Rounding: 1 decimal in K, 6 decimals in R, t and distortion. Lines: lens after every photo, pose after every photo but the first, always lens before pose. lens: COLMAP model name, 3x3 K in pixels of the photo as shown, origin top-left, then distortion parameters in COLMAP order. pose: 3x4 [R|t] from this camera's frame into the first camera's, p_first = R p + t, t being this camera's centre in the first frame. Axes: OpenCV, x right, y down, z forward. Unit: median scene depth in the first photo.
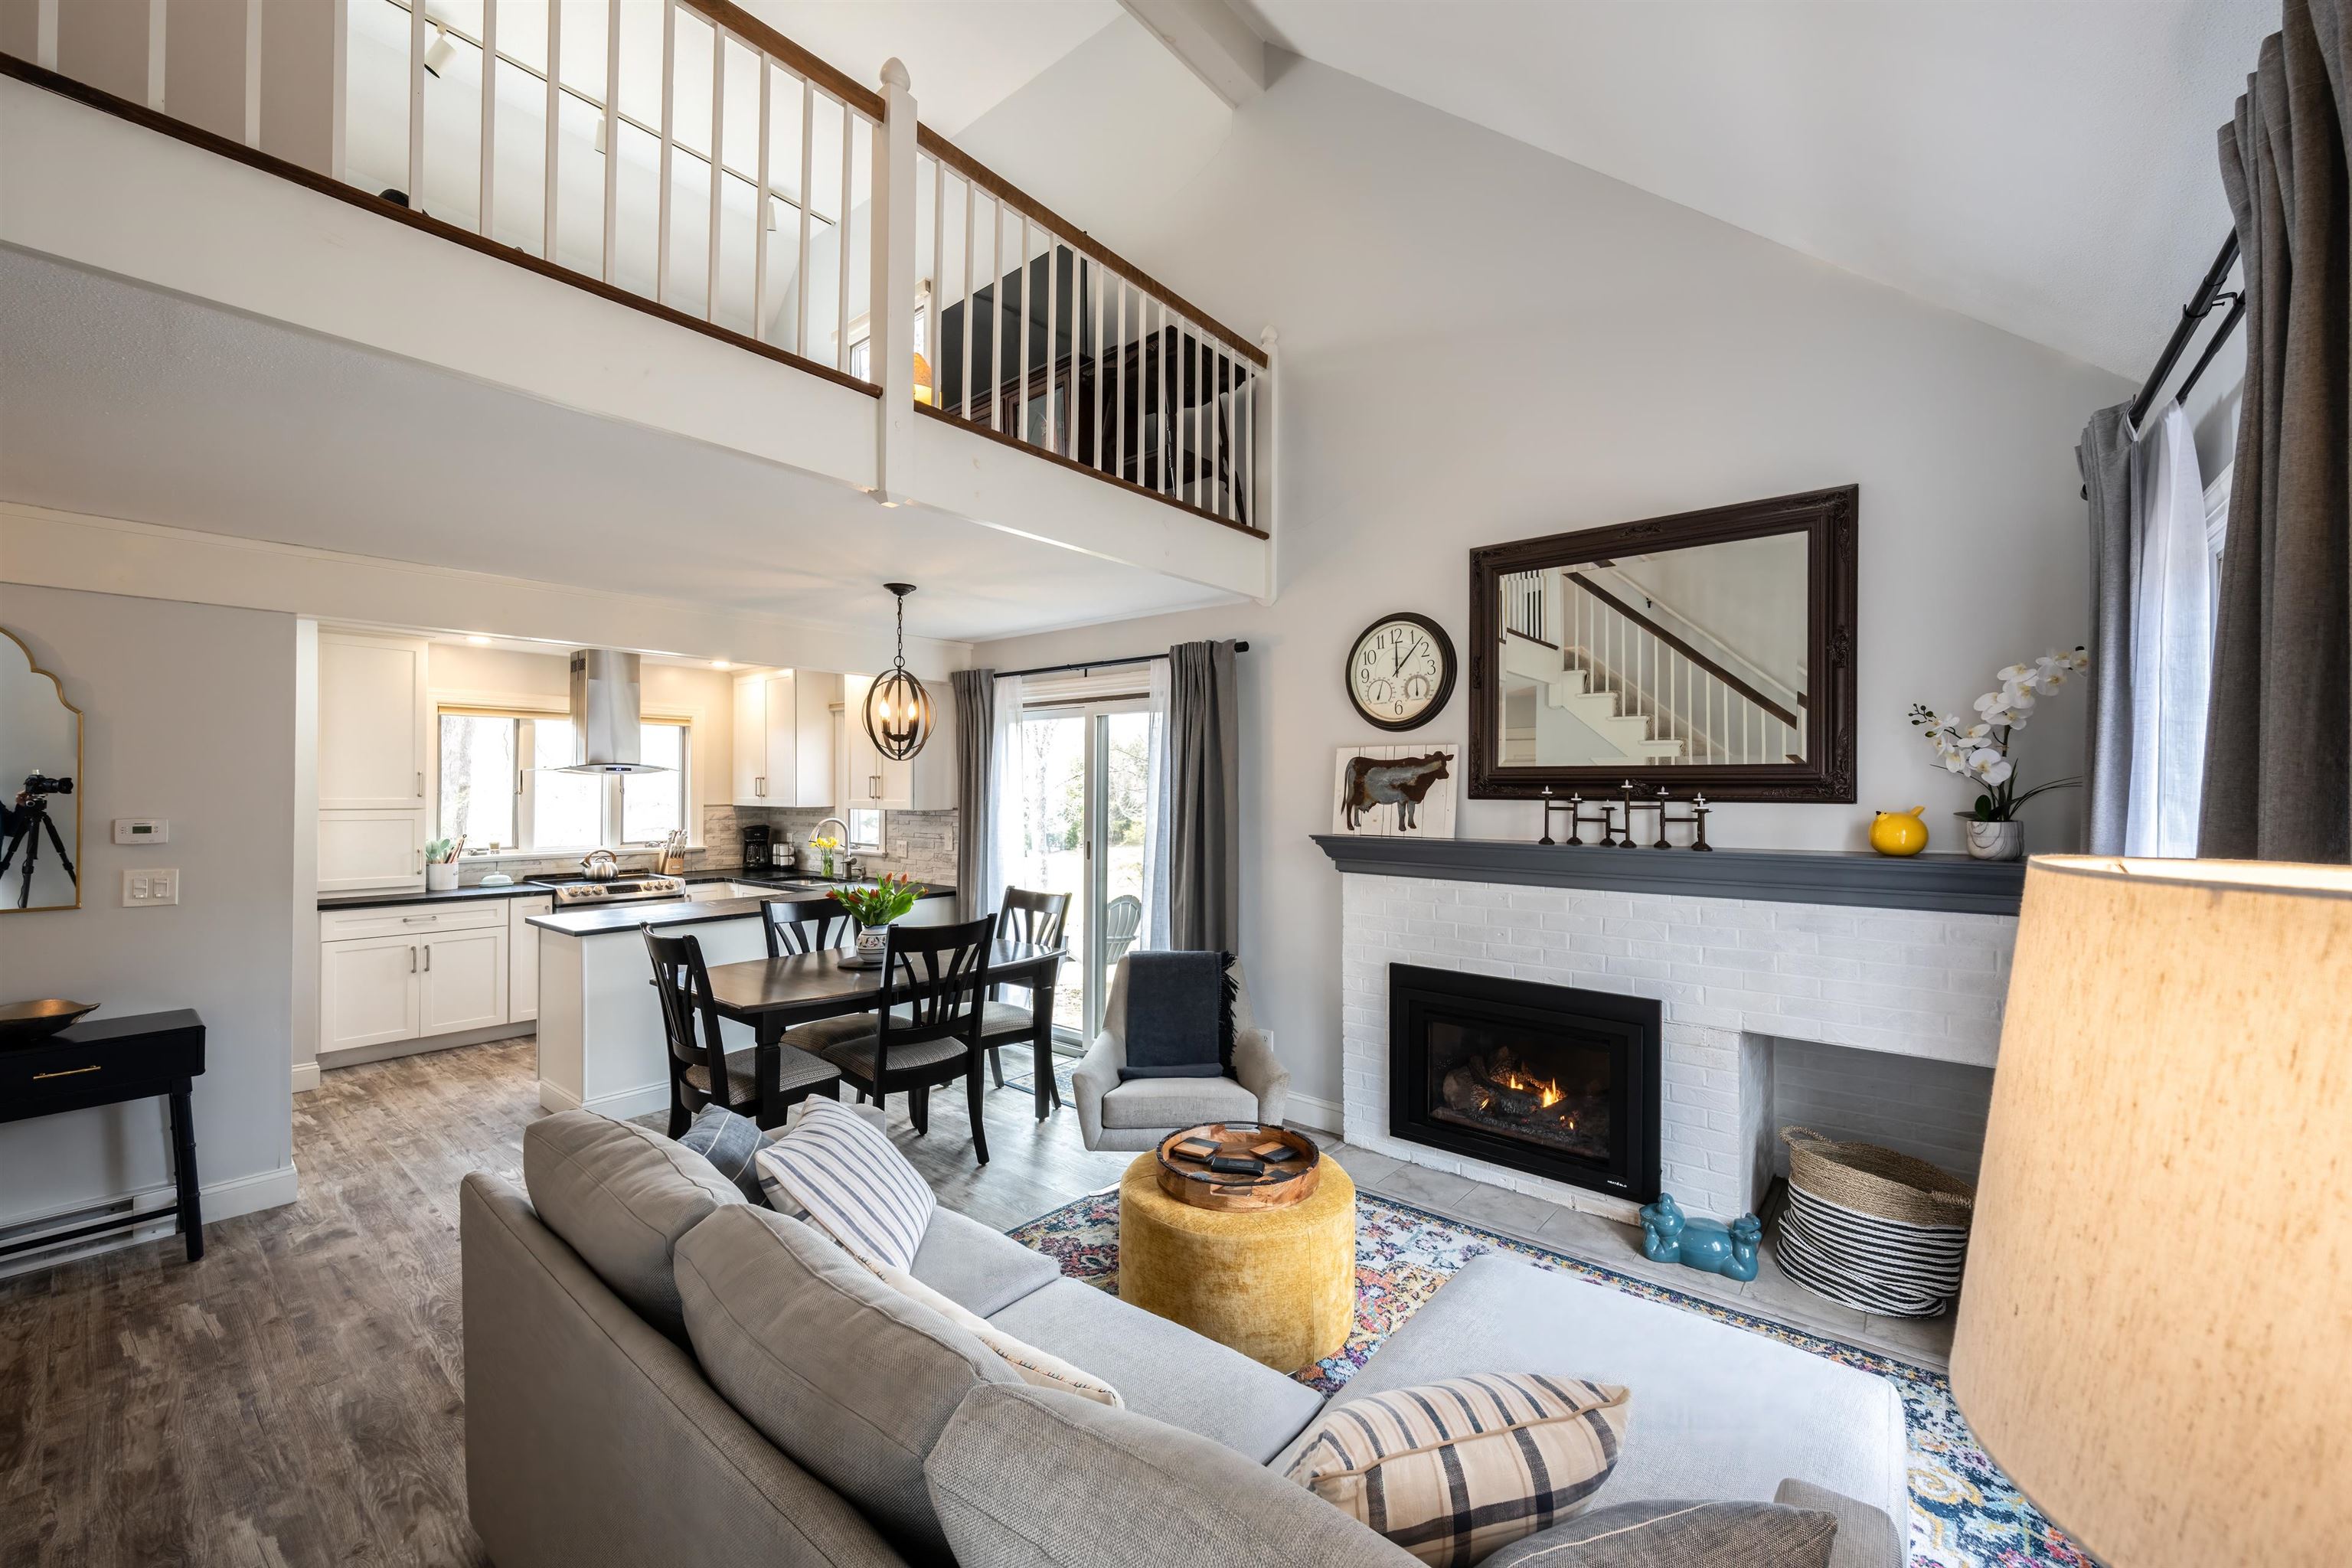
lens RADIAL K [[929.5, 0, 1176.0], [0, 929.5, 784.0], [0, 0, 1]] dist [0.000874, 0.000029]
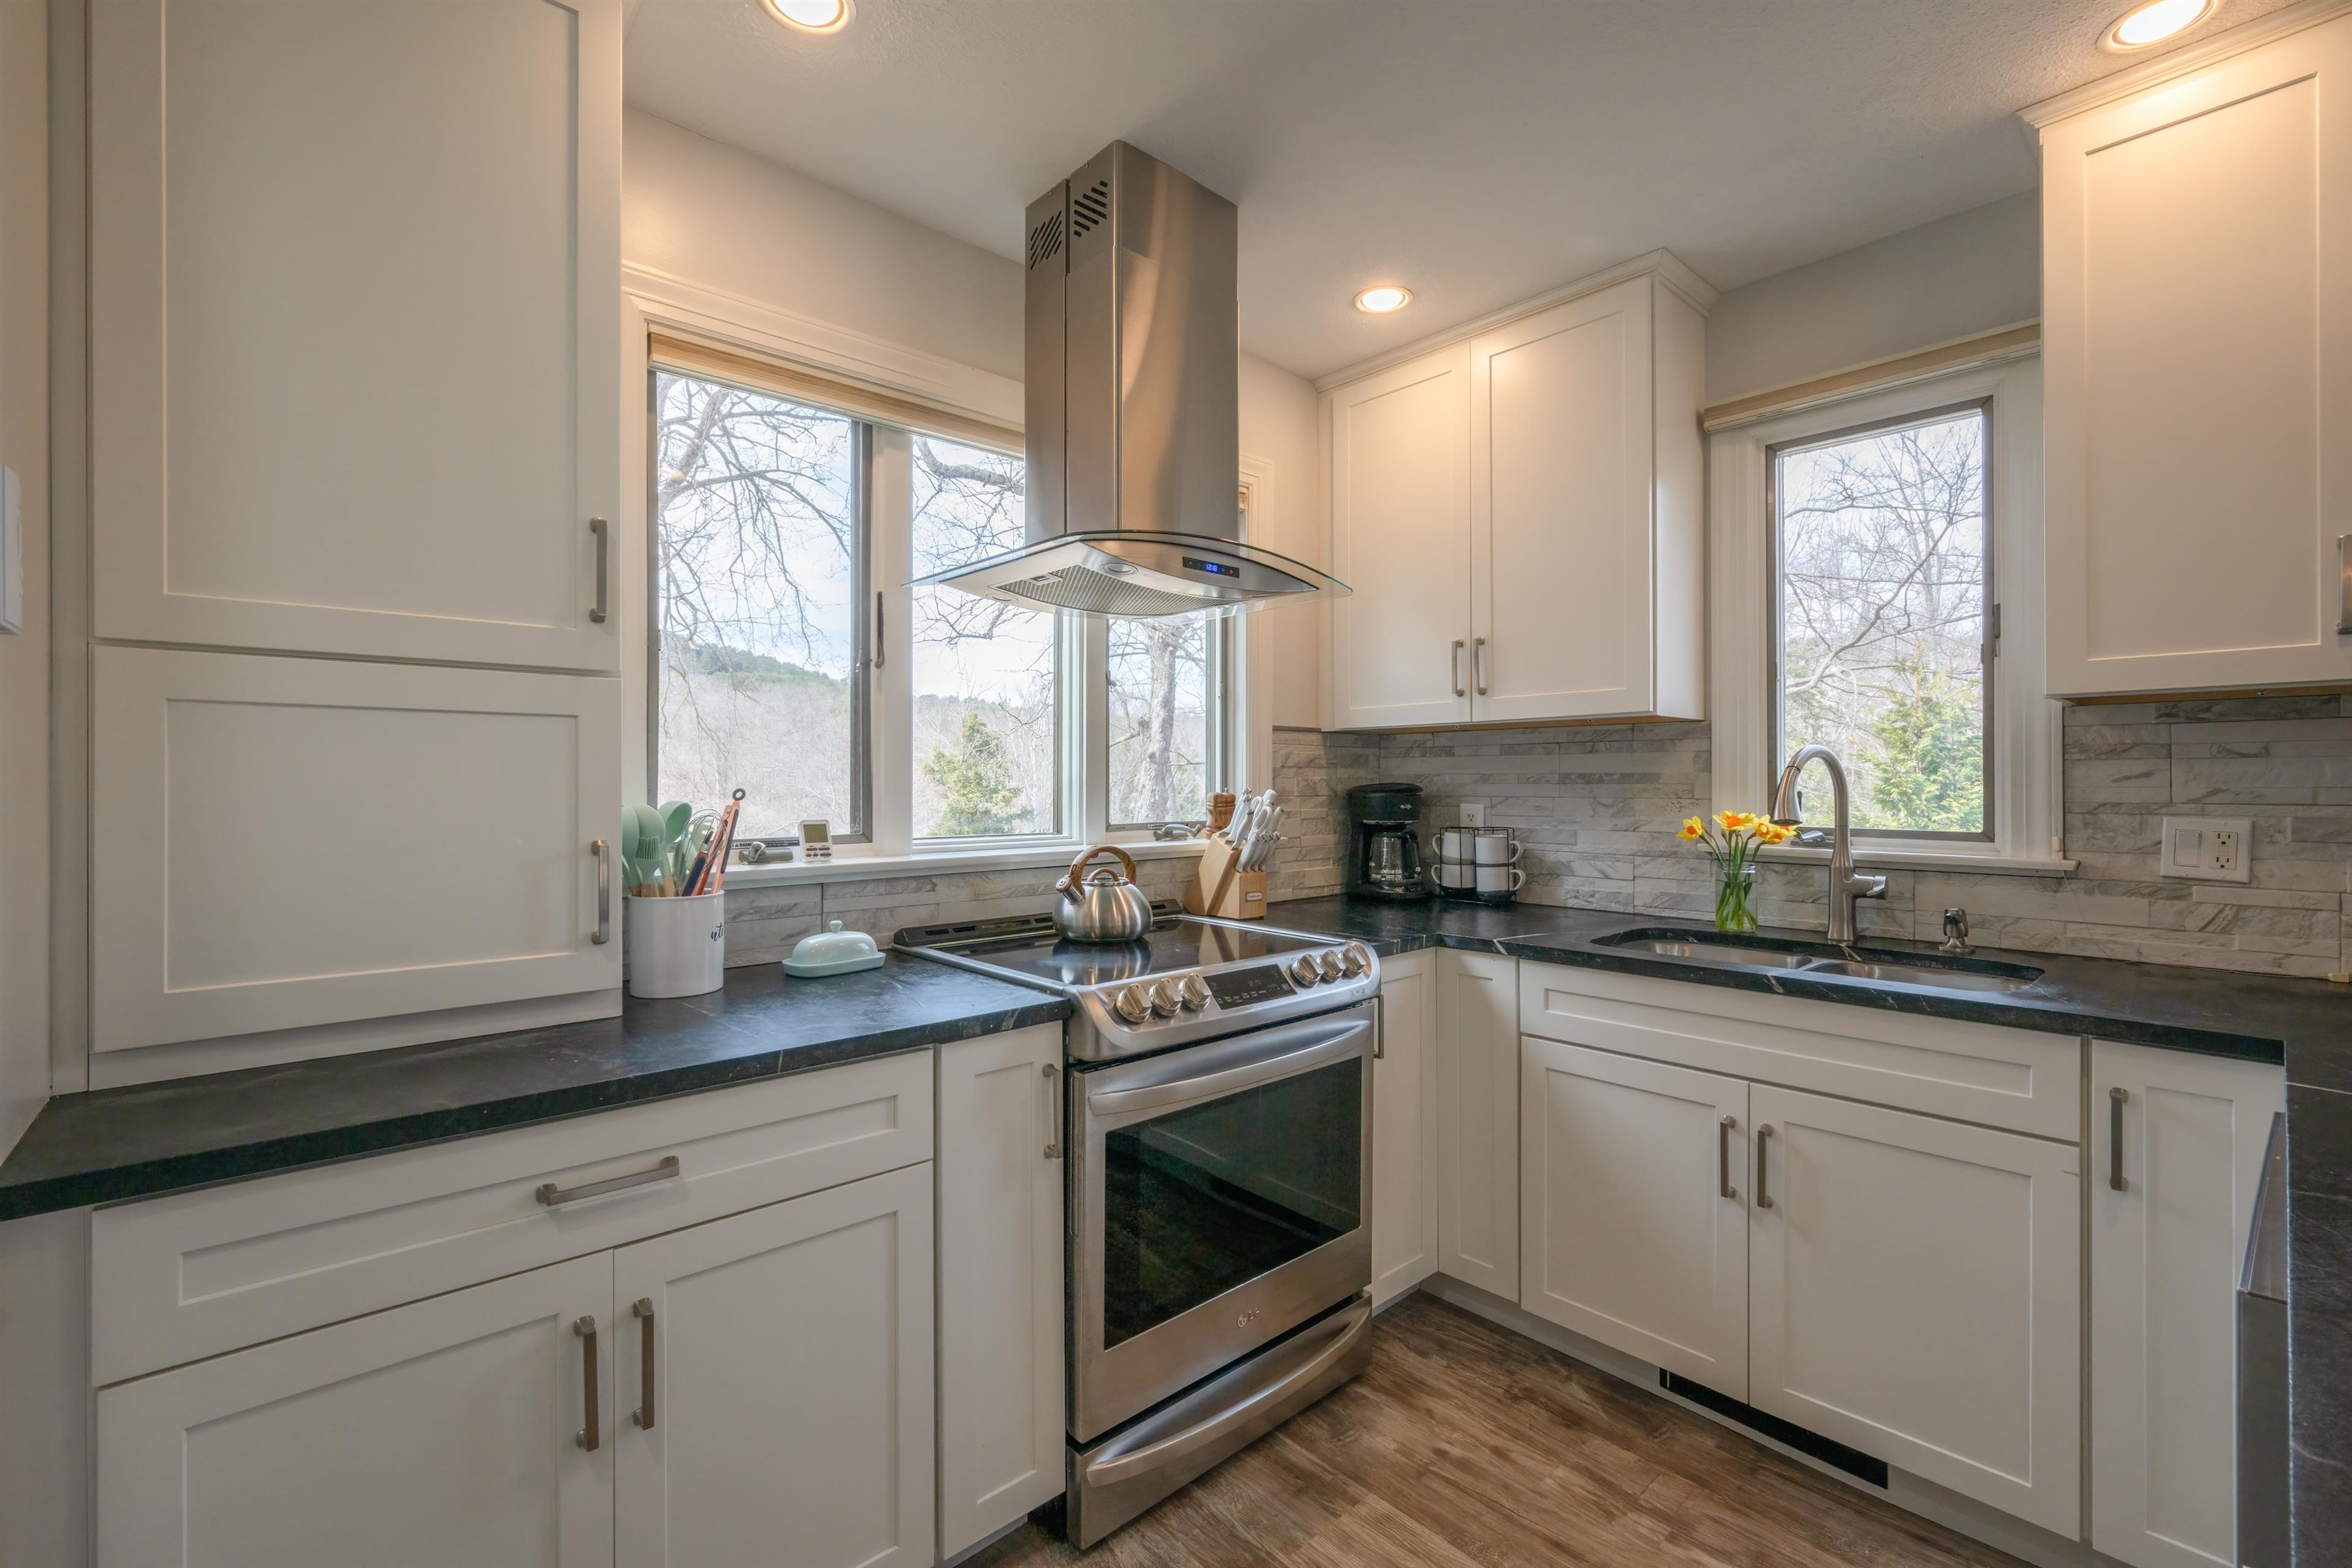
lens RADIAL K [[1008.9, 0, 1176.0], [0, 1008.9, 784.0], [0, 0, 1]] dist [-0.000647, 0.000004]
pose [[0.990757, -0.011465, -0.135162, -0.565296], [0.011529, 0.999933, -0.000309, 0.051829], [0.135157, -0.001252, 0.990823, 0.683817]]
